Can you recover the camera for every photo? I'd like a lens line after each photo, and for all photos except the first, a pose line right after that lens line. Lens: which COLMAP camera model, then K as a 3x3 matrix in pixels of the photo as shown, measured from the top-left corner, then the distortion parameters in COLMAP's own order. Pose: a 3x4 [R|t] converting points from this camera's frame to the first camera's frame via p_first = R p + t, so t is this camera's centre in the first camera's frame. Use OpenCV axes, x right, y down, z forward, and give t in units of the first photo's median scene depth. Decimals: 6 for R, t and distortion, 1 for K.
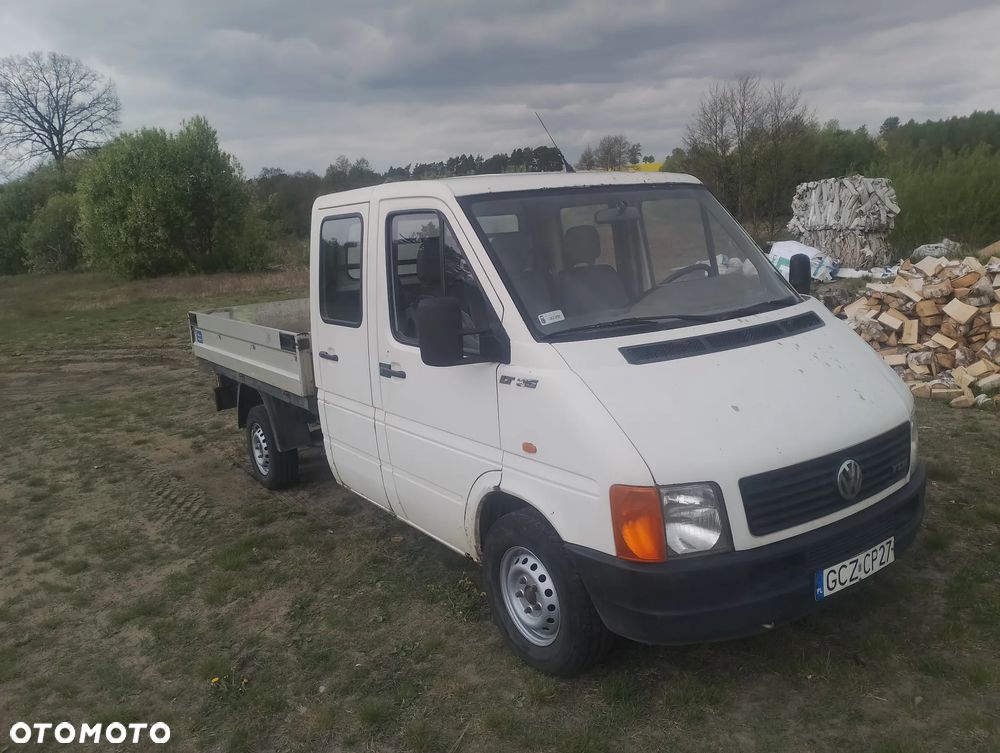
lens RADIAL K [[788.6, 0, 503.7], [0, 788.6, 375.8], [0, 0, 1]] dist [0.060631, -0.119333]
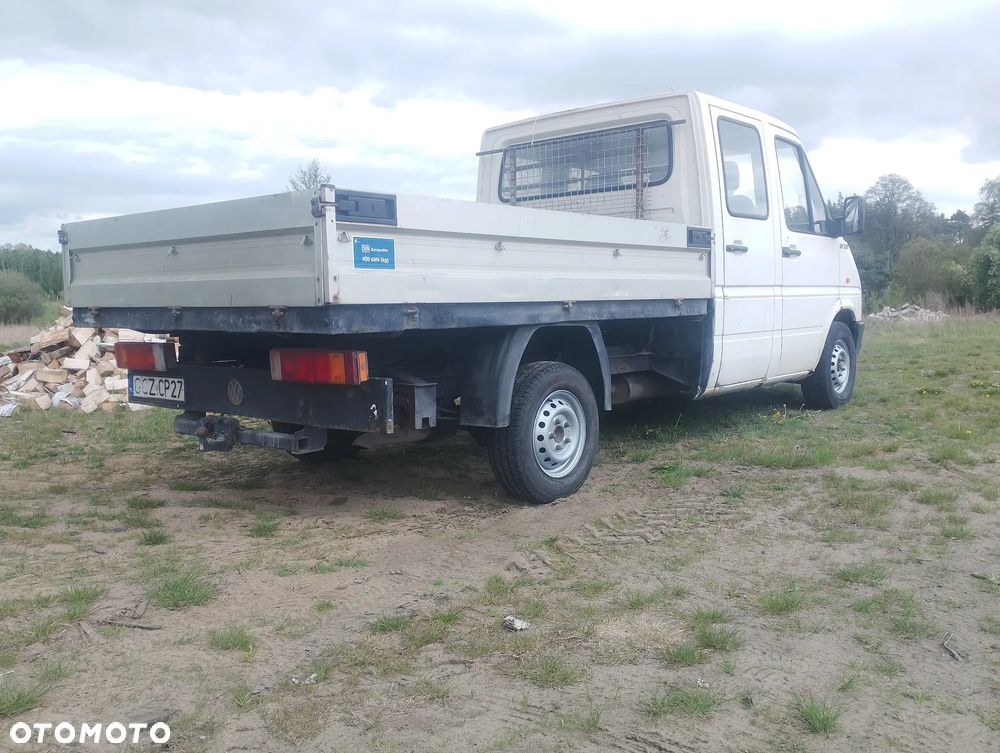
lens RADIAL K [[886.3, 0, 500.0], [0, 886.3, 376.5], [0, 0, 1]] dist [0.033541, -0.019565]
pose [[-0.252822, -0.009939, 0.967462, -1.178962], [0.215823, 0.974172, 0.066409, -0.005626], [-0.943134, 0.225590, -0.244147, 1.494968]]
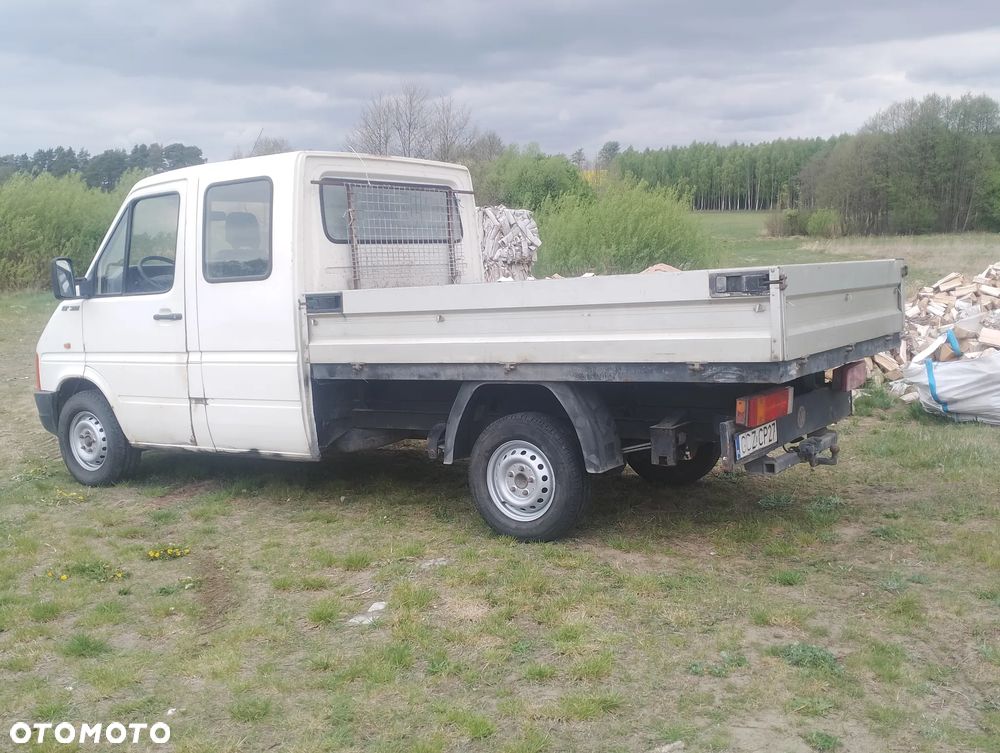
lens RADIAL K [[1056.4, 0, 503.8], [0, 1056.4, 374.2], [0, 0, 1]] dist [0.149512, -0.382250]
pose [[0.941801, 0.000829, 0.336171, 0.043151], [0.025414, 0.996960, -0.073655, 0.181453], [-0.335210, 0.077912, 0.938916, -0.751999]]
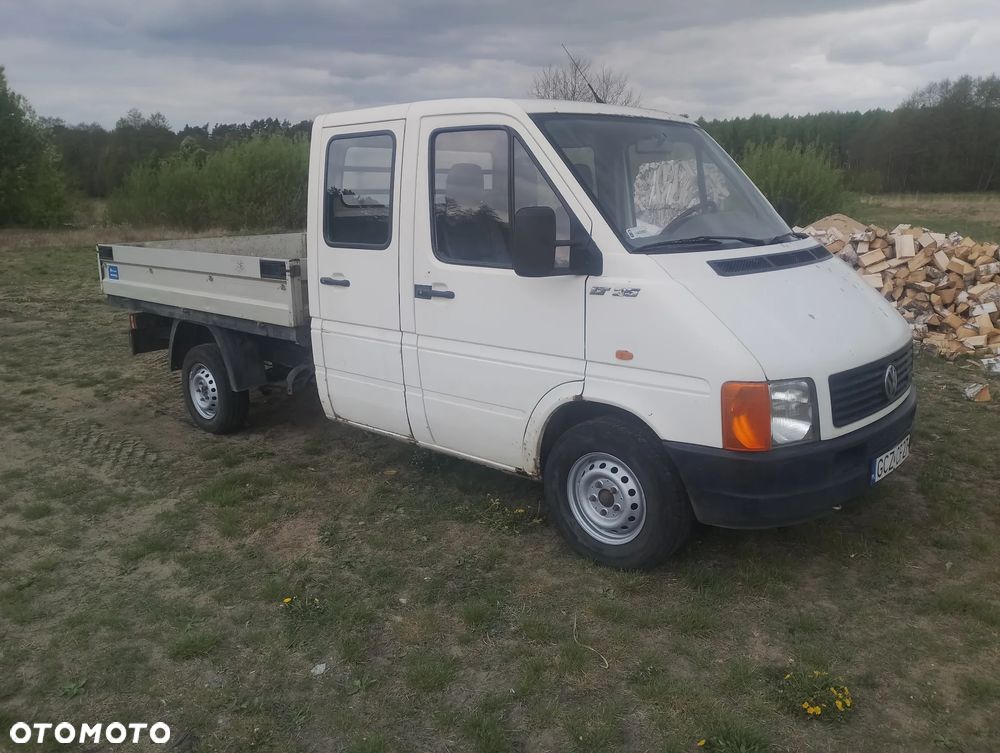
lens RADIAL K [[788.6, 0, 503.7], [0, 788.6, 375.8], [0, 0, 1]] dist [0.060631, -0.119333]
pose [[0.971506, 0.000797, 0.237012, -0.230887], [-0.007660, 0.999578, 0.028034, 0.056365], [-0.236889, -0.029051, 0.971102, 0.008589]]
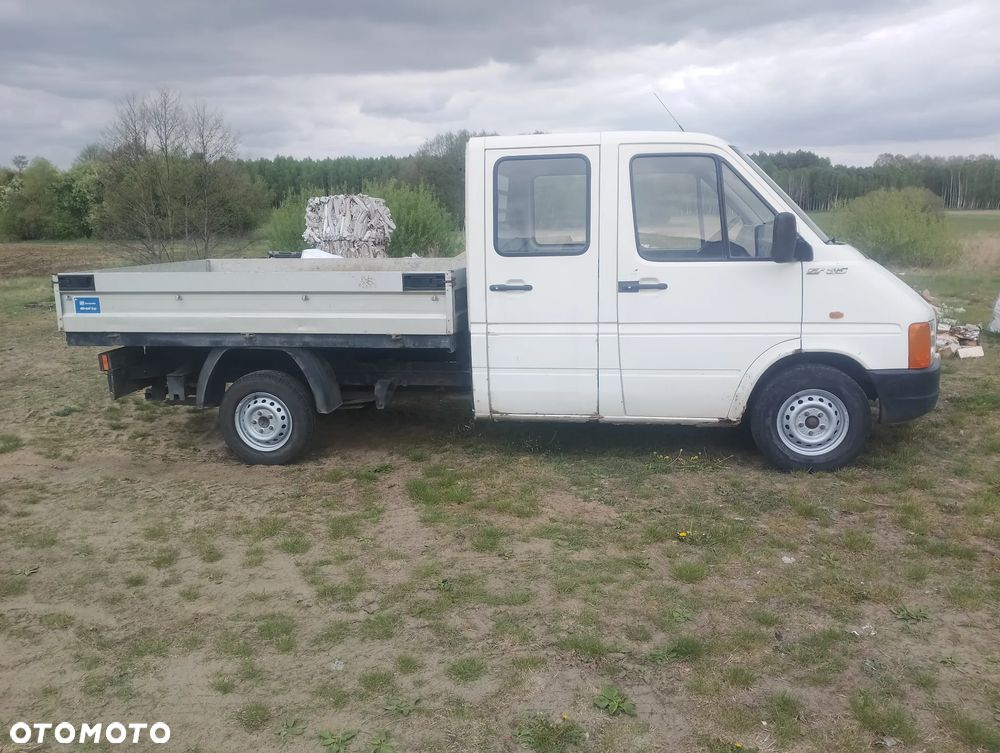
lens RADIAL K [[790.1, 0, 502.4], [0, 790.1, 375.9], [0, 0, 1]] dist [0.070699, -0.134794]
pose [[0.694813, -0.080803, 0.714637, -0.930938], [0.106707, 0.994253, 0.008672, 0.078023], [-0.711230, 0.070231, 0.699442, 0.245775]]
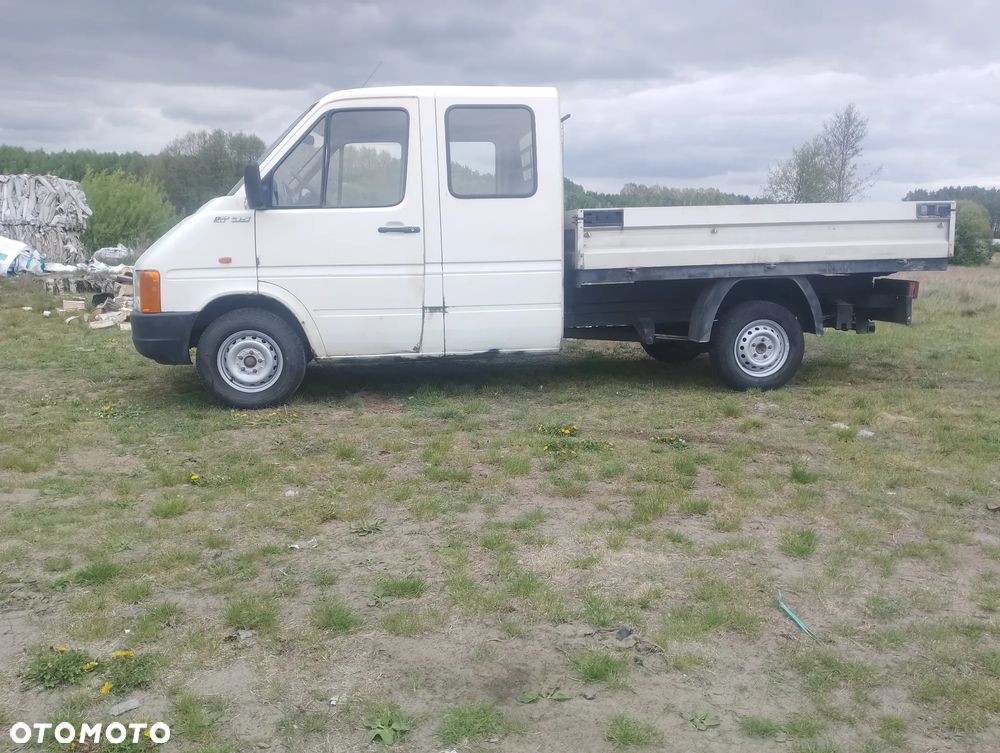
lens RADIAL K [[790.1, 0, 502.4], [0, 790.1, 375.9], [0, 0, 1]] dist [0.070699, -0.134794]
pose [[0.465596, -0.074725, 0.881837, -0.777749], [0.113320, 0.993260, 0.024336, 0.180489], [-0.877713, 0.088599, 0.470926, 0.058597]]
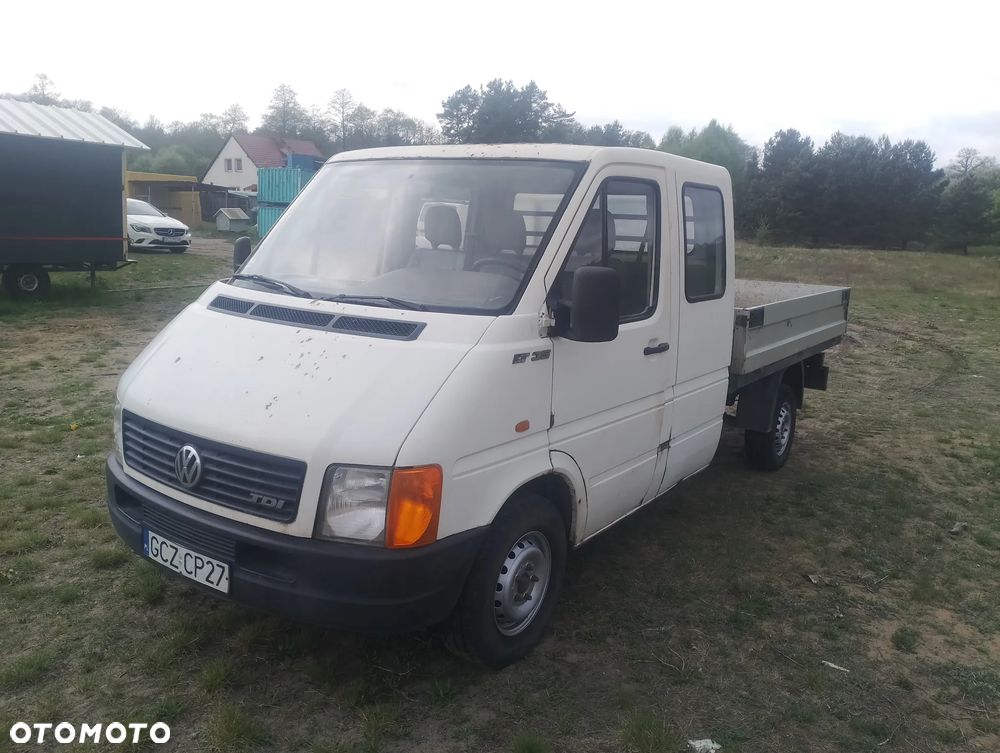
lens RADIAL K [[792.9, 0, 500.0], [0, 792.9, 376.5], [0, 0, 1]] dist [0.068929, -0.129193]
pose [[-0.321508, -0.113283, 0.940106, -0.574530], [0.125085, 0.979036, 0.160752, -0.116861], [-0.938609, 0.169276, -0.300598, 1.029675]]
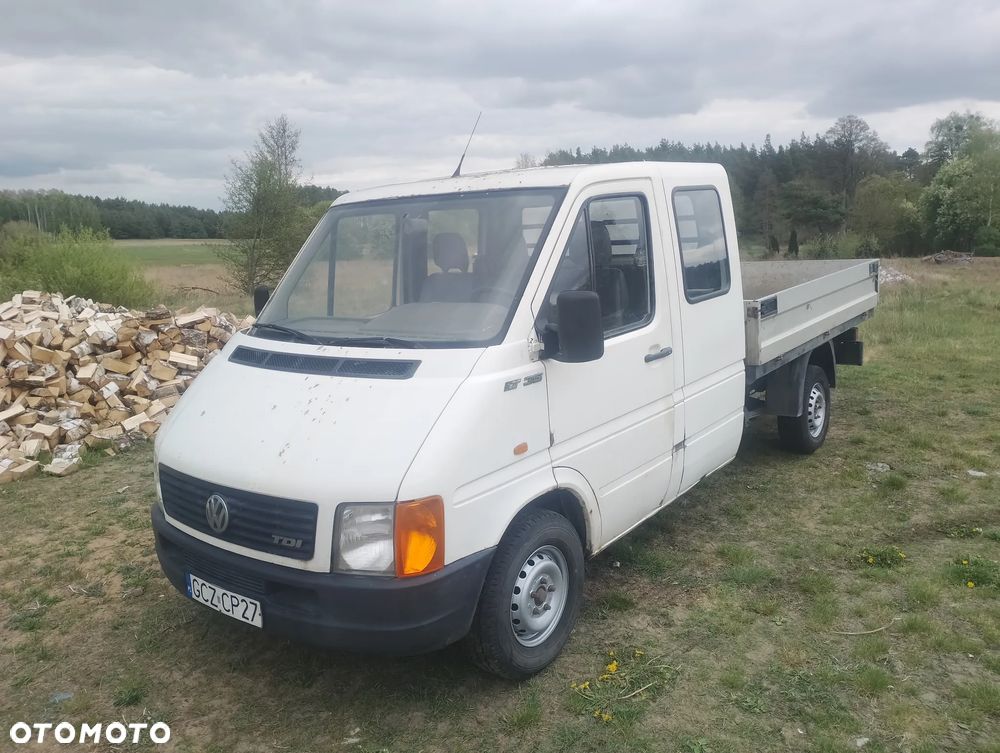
lens RADIAL K [[792.9, 0, 500.0], [0, 792.9, 376.5], [0, 0, 1]] dist [0.068929, -0.129193]
pose [[-0.257626, -0.095002, 0.961563, -0.616416], [0.230068, 0.960502, 0.156538, -0.138951], [-0.938455, 0.261554, -0.225594, 0.983179]]
